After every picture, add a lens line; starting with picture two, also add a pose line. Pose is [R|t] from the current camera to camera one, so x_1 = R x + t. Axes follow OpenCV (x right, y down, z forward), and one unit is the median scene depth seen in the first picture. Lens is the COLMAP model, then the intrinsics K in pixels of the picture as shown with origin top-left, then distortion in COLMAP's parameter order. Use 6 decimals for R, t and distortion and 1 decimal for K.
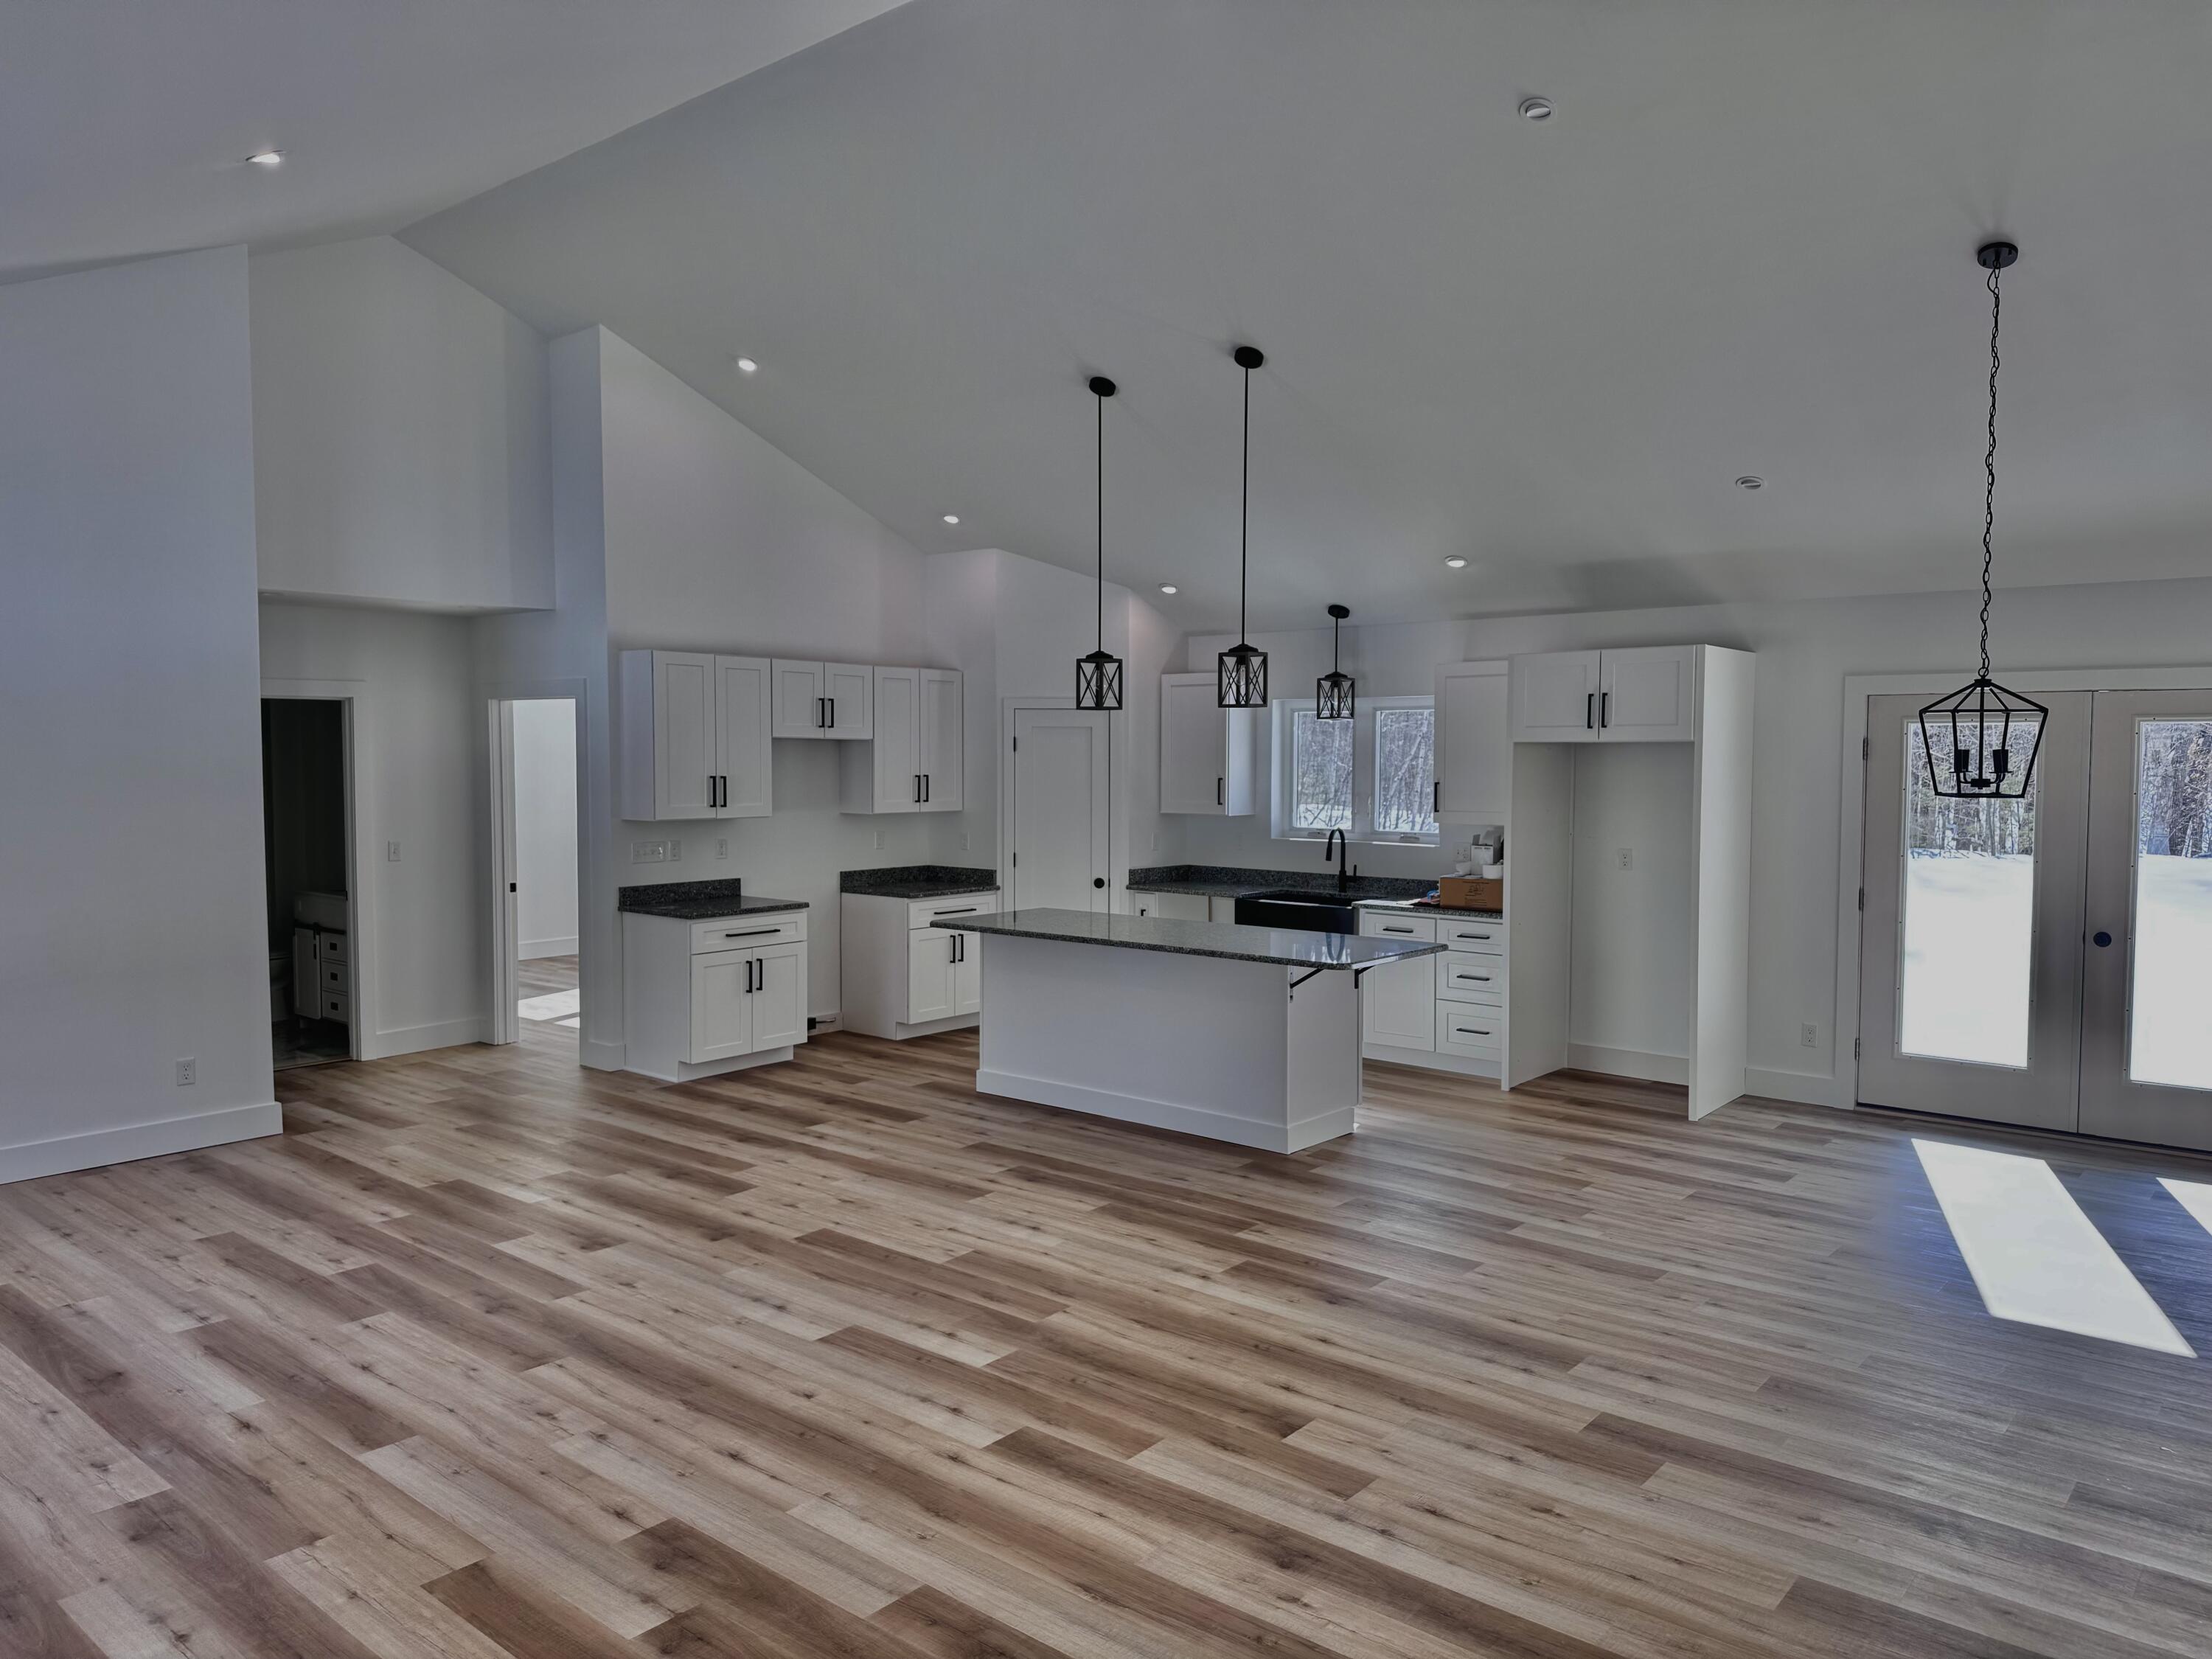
lens RADIAL K [[1533.8, 0, 1097.6], [0, 1533.8, 841.5], [0, 0, 1]] dist [0.052730, -0.060378]
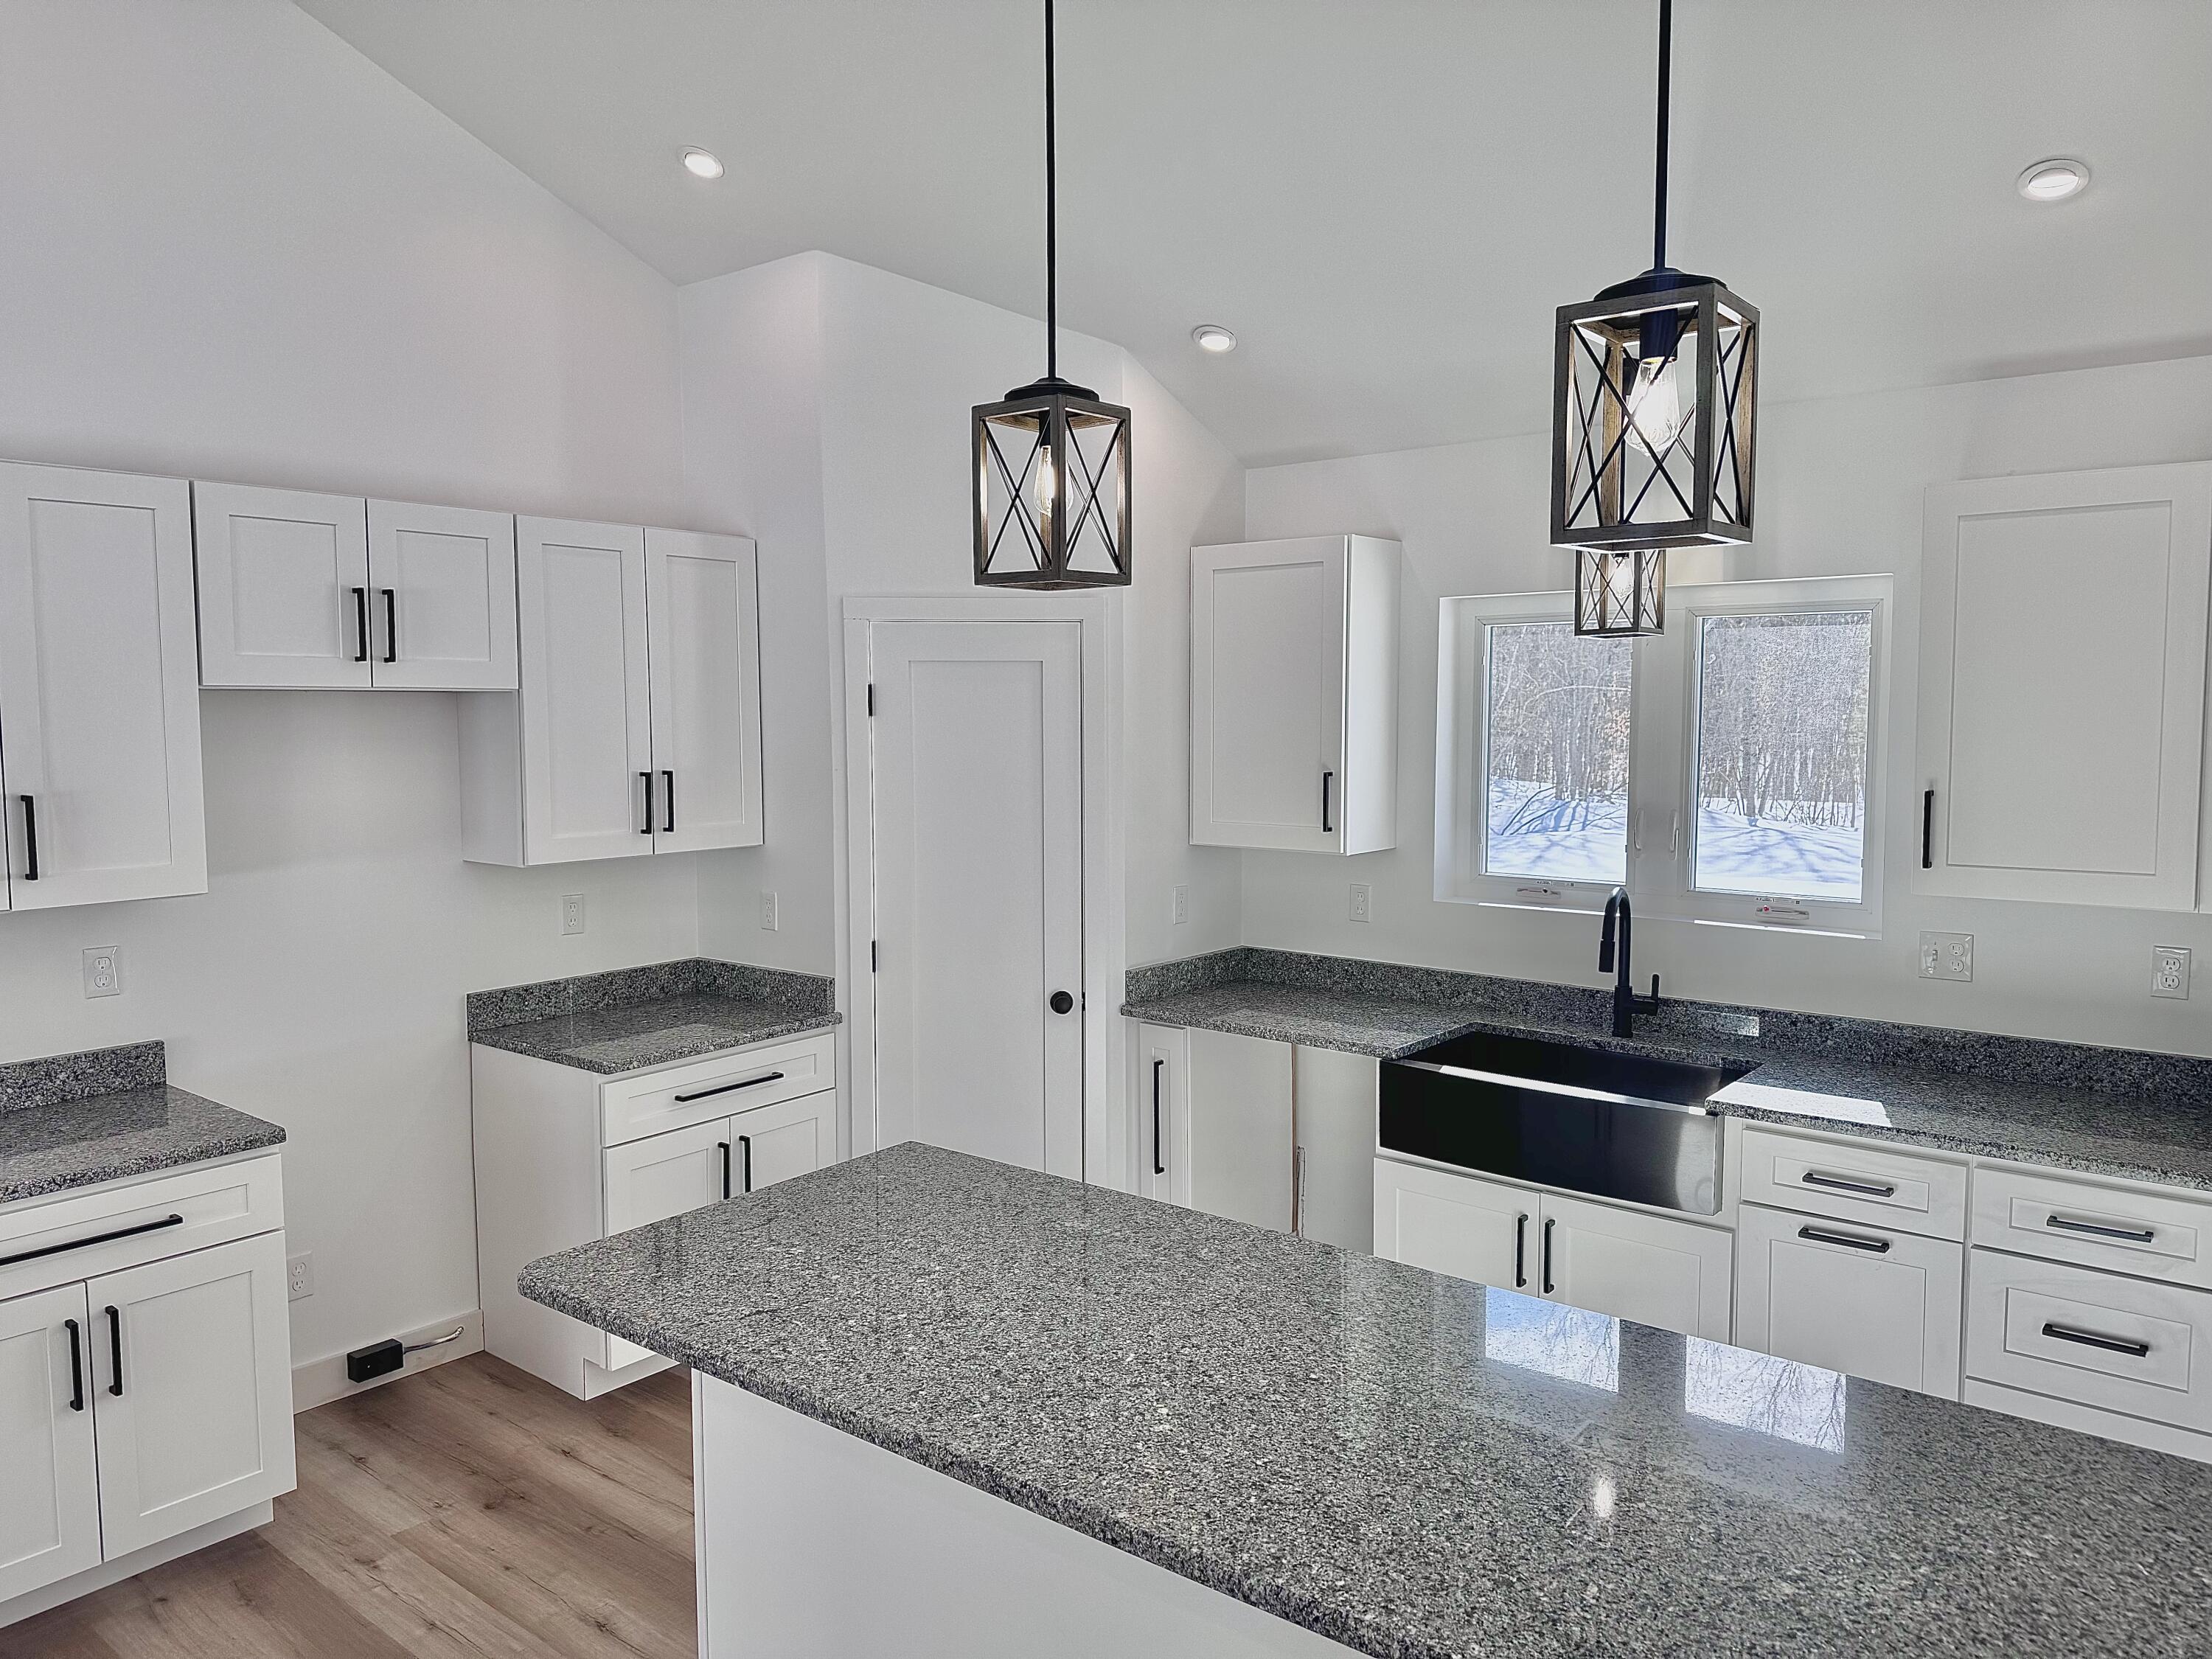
lens RADIAL K [[1539.7, 0, 1097.9], [0, 1539.7, 828.6], [0, 0, 1]] dist [0.090295, -0.111116]
pose [[0.999720, -0.008403, 0.022114, 0.002361], [0.007852, 0.999659, 0.024905, -0.038136], [-0.022316, -0.024724, 0.999445, 0.570976]]
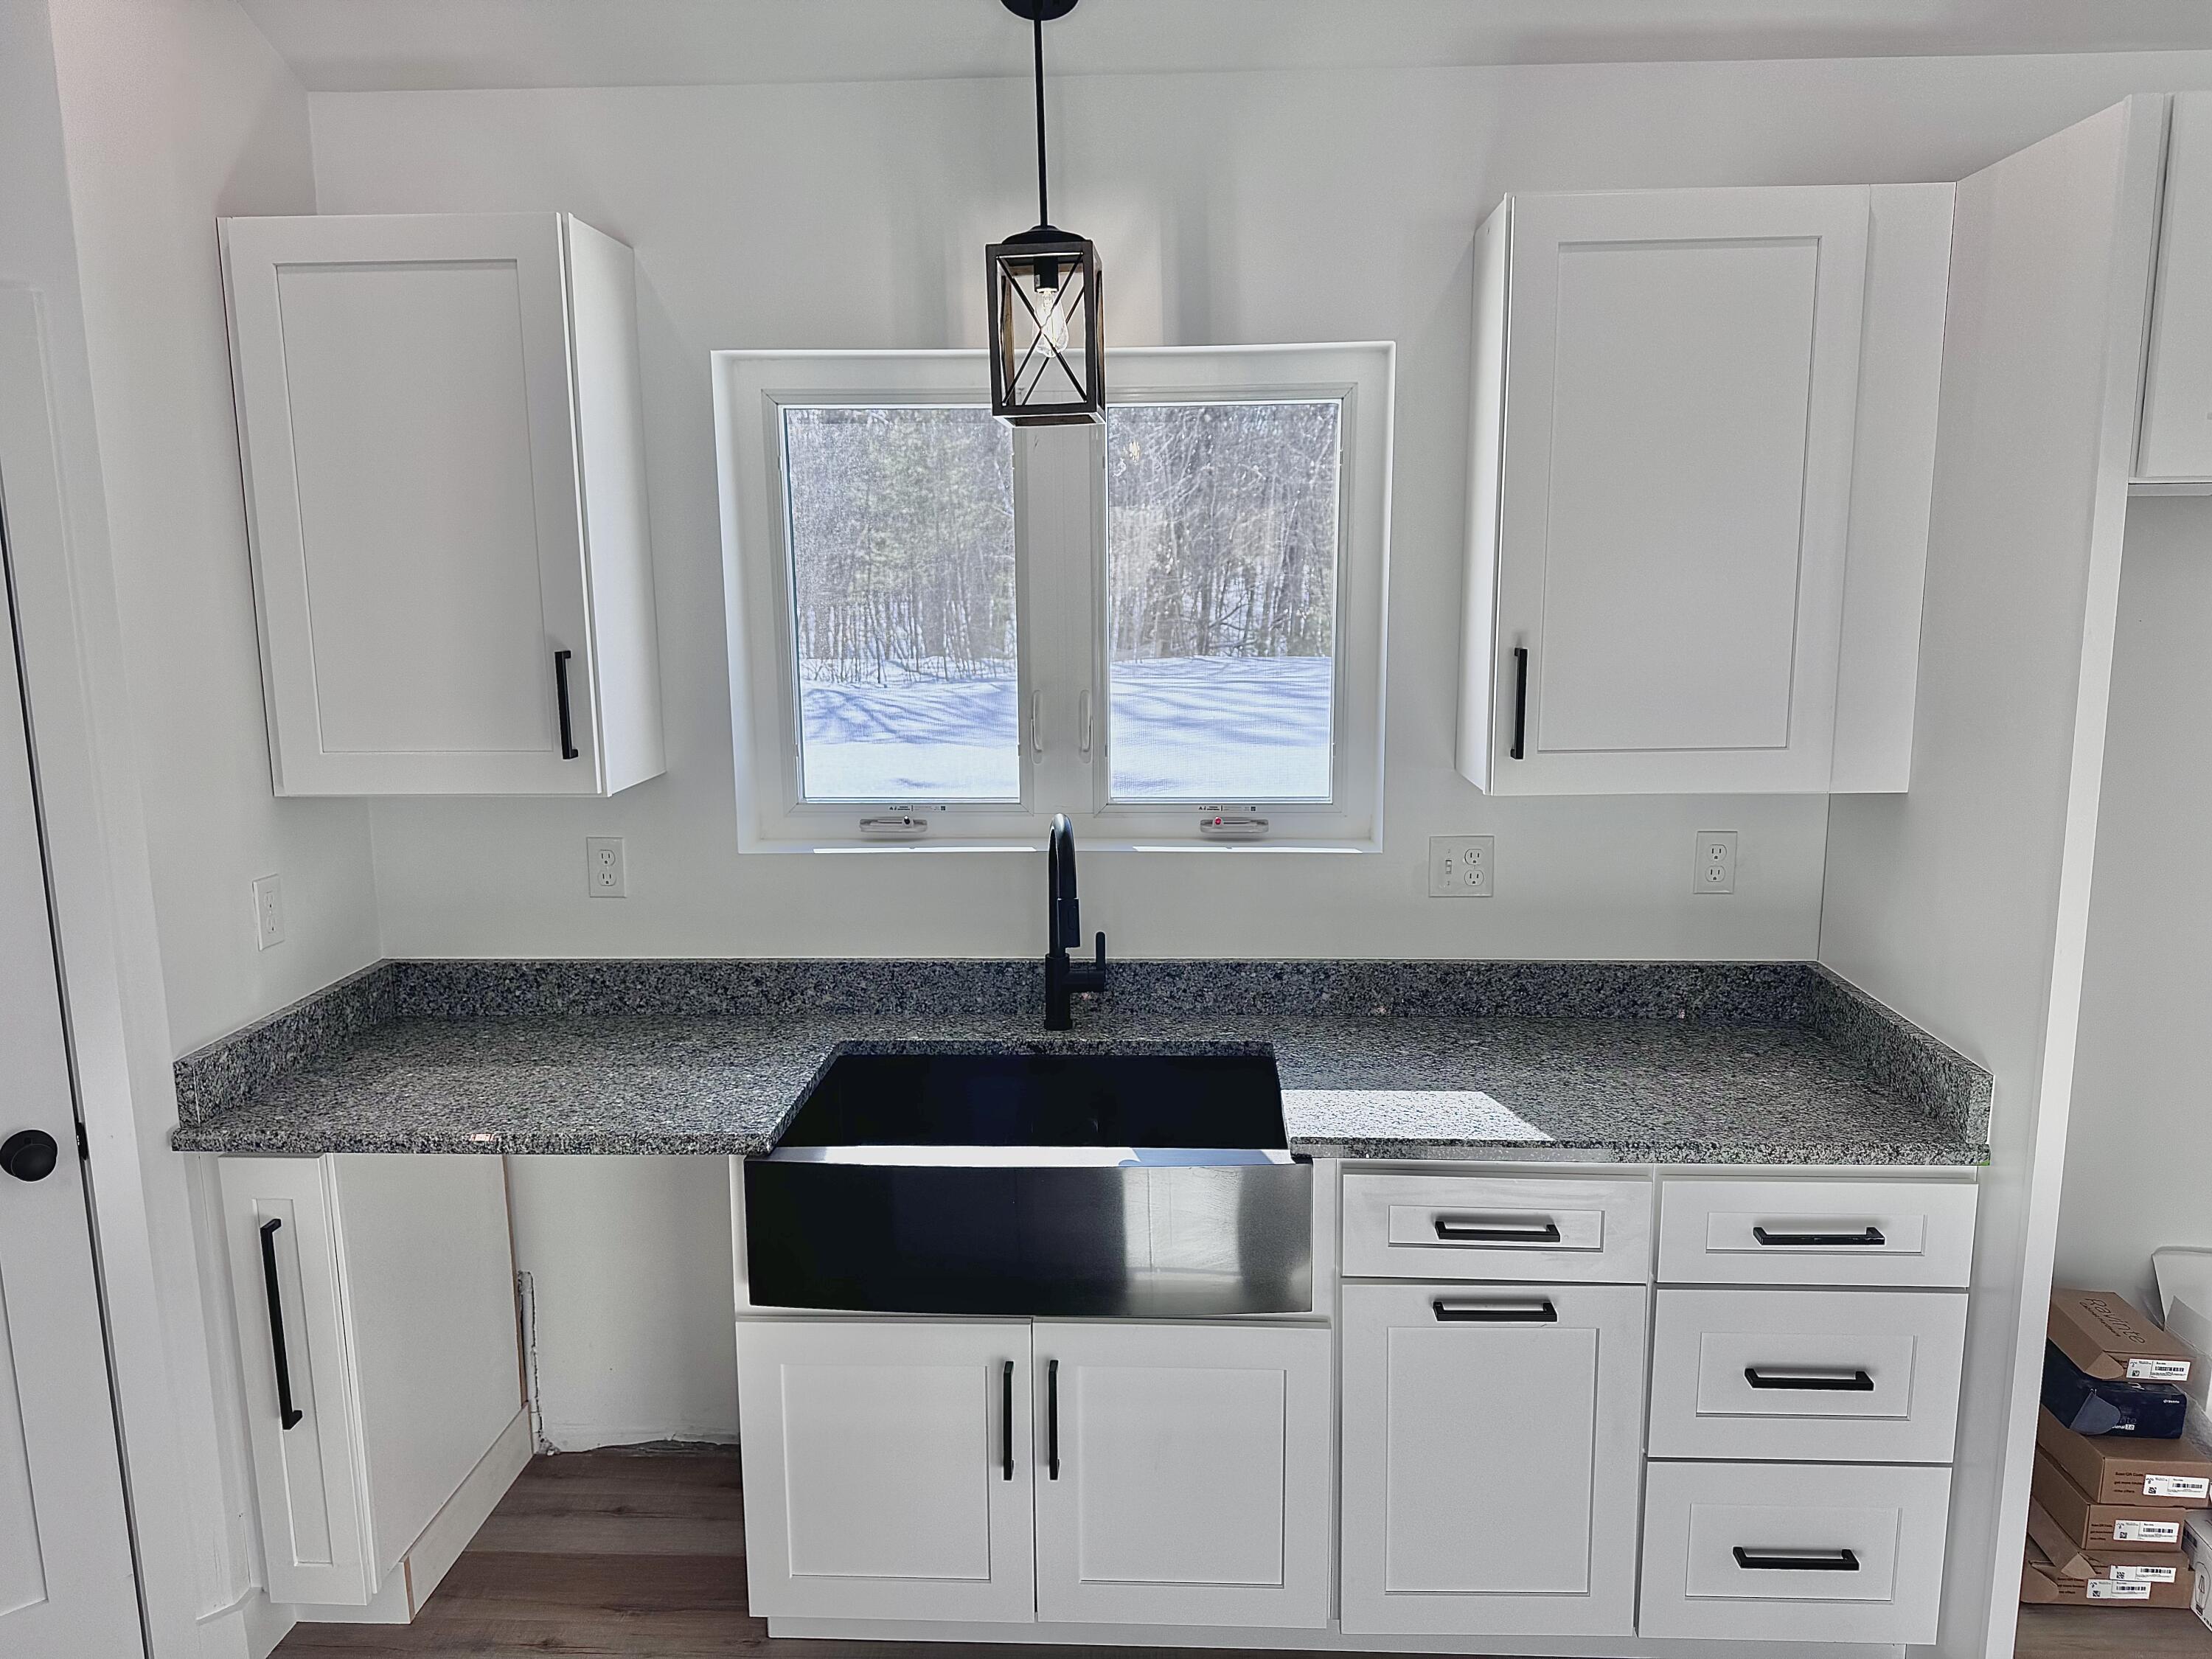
lens RADIAL K [[1549.1, 0, 1129.7], [0, 1549.1, 829.3], [0, 0, 1]] dist [0.086340, -0.120487]
pose [[0.790371, -0.114736, 0.601788, -0.004386], [0.046082, 0.990657, 0.128355, -0.042803], [-0.610892, -0.073716, 0.788274, 0.768953]]
